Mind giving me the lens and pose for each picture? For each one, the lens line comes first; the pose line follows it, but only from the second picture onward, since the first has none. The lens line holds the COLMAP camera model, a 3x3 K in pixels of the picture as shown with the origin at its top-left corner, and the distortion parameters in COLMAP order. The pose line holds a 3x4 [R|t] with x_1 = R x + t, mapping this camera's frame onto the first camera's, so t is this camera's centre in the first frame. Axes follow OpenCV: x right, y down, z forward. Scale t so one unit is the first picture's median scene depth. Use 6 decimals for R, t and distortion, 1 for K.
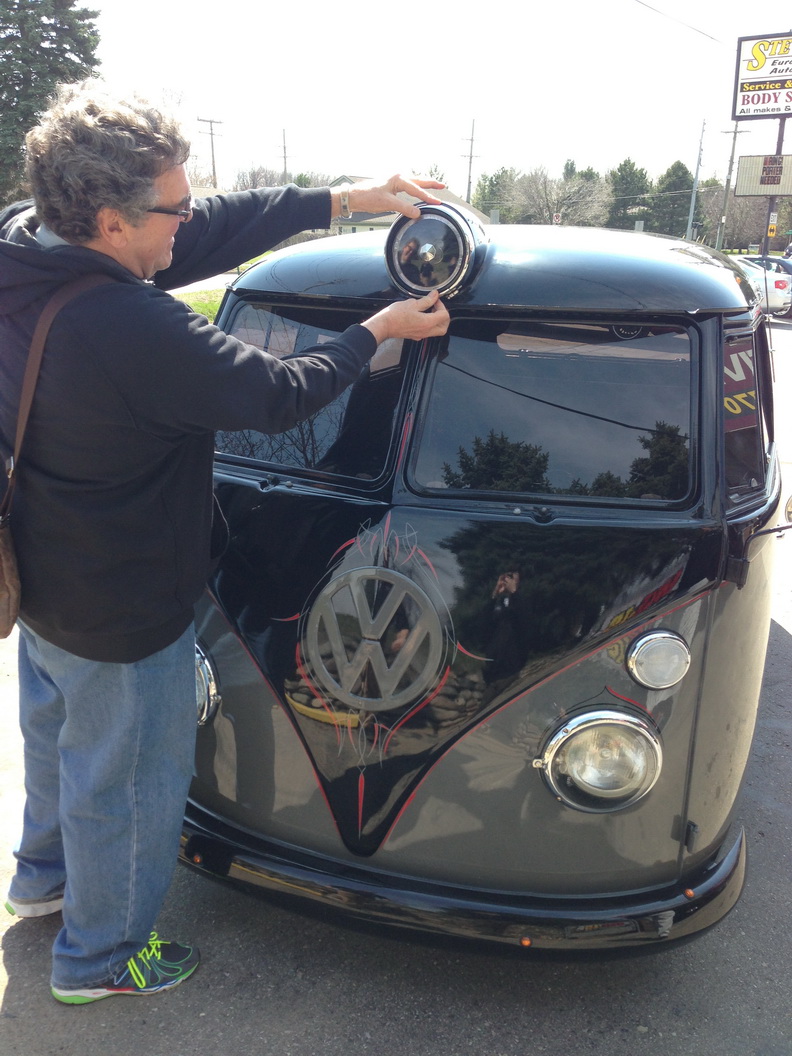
lens RADIAL K [[971.6, 0, 396.0], [0, 971.6, 528.0], [0, 0, 1]] dist [0.165287, -0.264755]
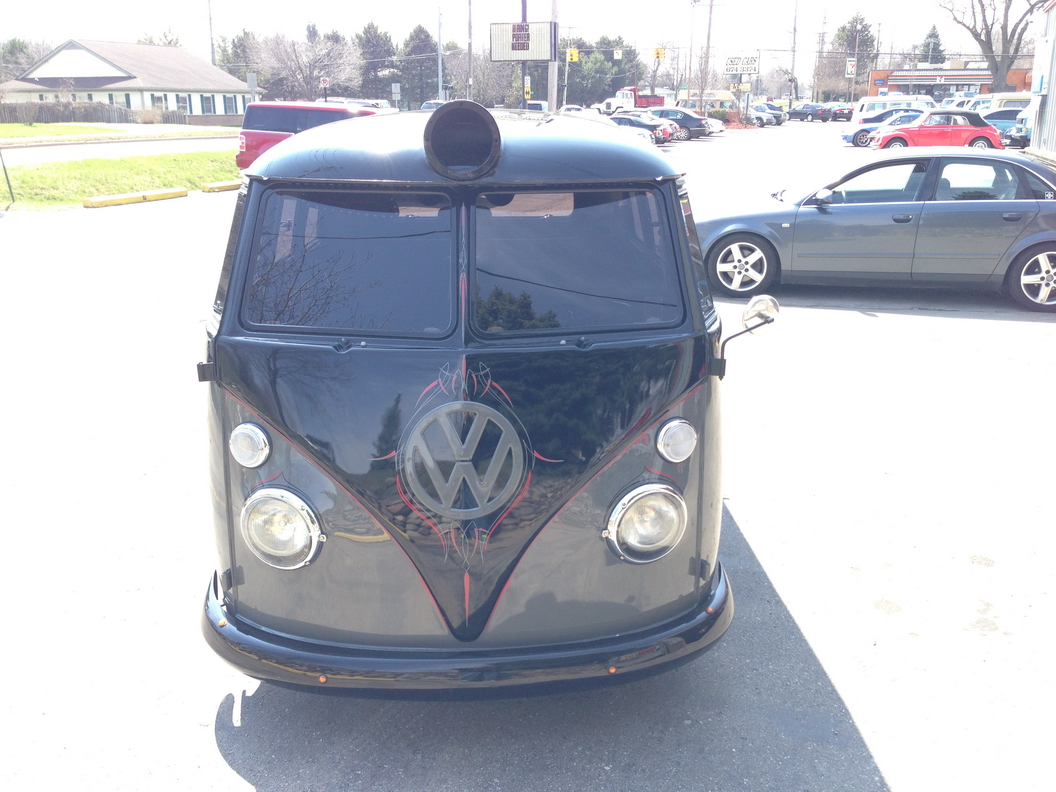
lens RADIAL K [[982.7, 0, 531.9], [0, 982.7, 395.6], [0, 0, 1]] dist [0.124000, -0.235047]
pose [[0.929105, -0.132792, 0.345151, -0.335094], [0.131107, 0.990963, 0.028336, 0.008954], [-0.345795, 0.018924, 0.938119, -0.170590]]
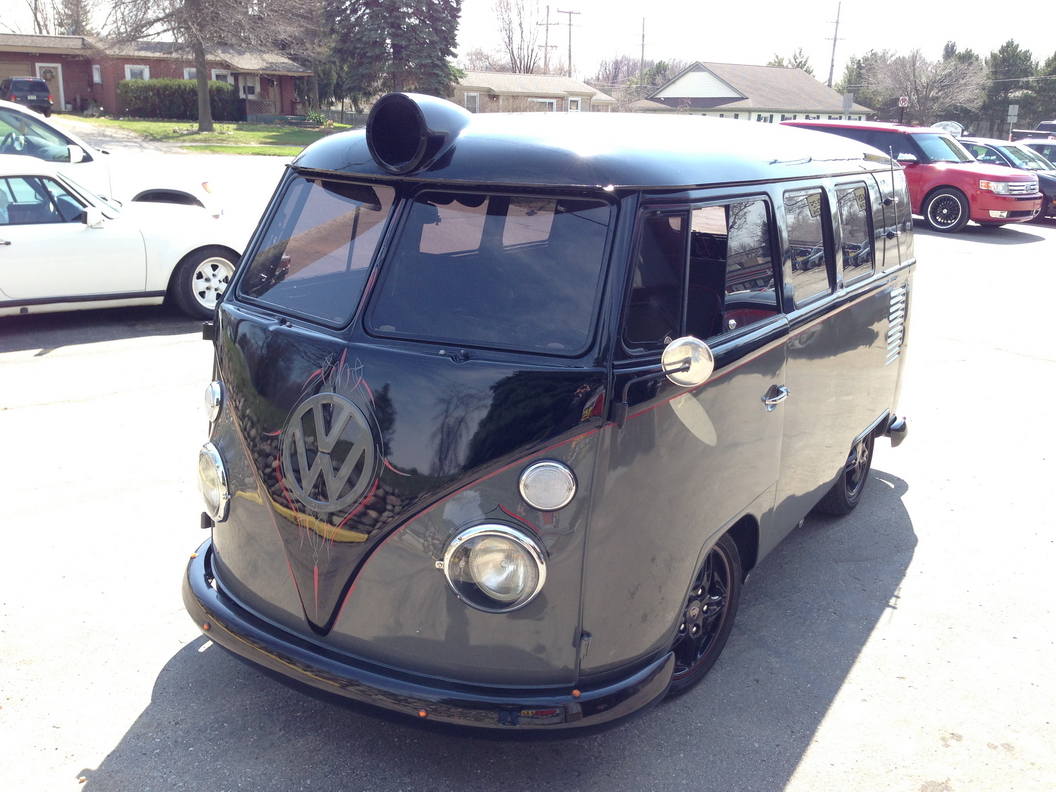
lens RADIAL K [[982.8, 0, 527.3], [0, 982.8, 400.3], [0, 0, 1]] dist [0.140827, -0.257272]
pose [[0.972686, 0.058770, -0.224560, 0.456999], [-0.062433, 0.998006, -0.009236, 0.041951], [0.223569, 0.023004, 0.974417, -0.128174]]
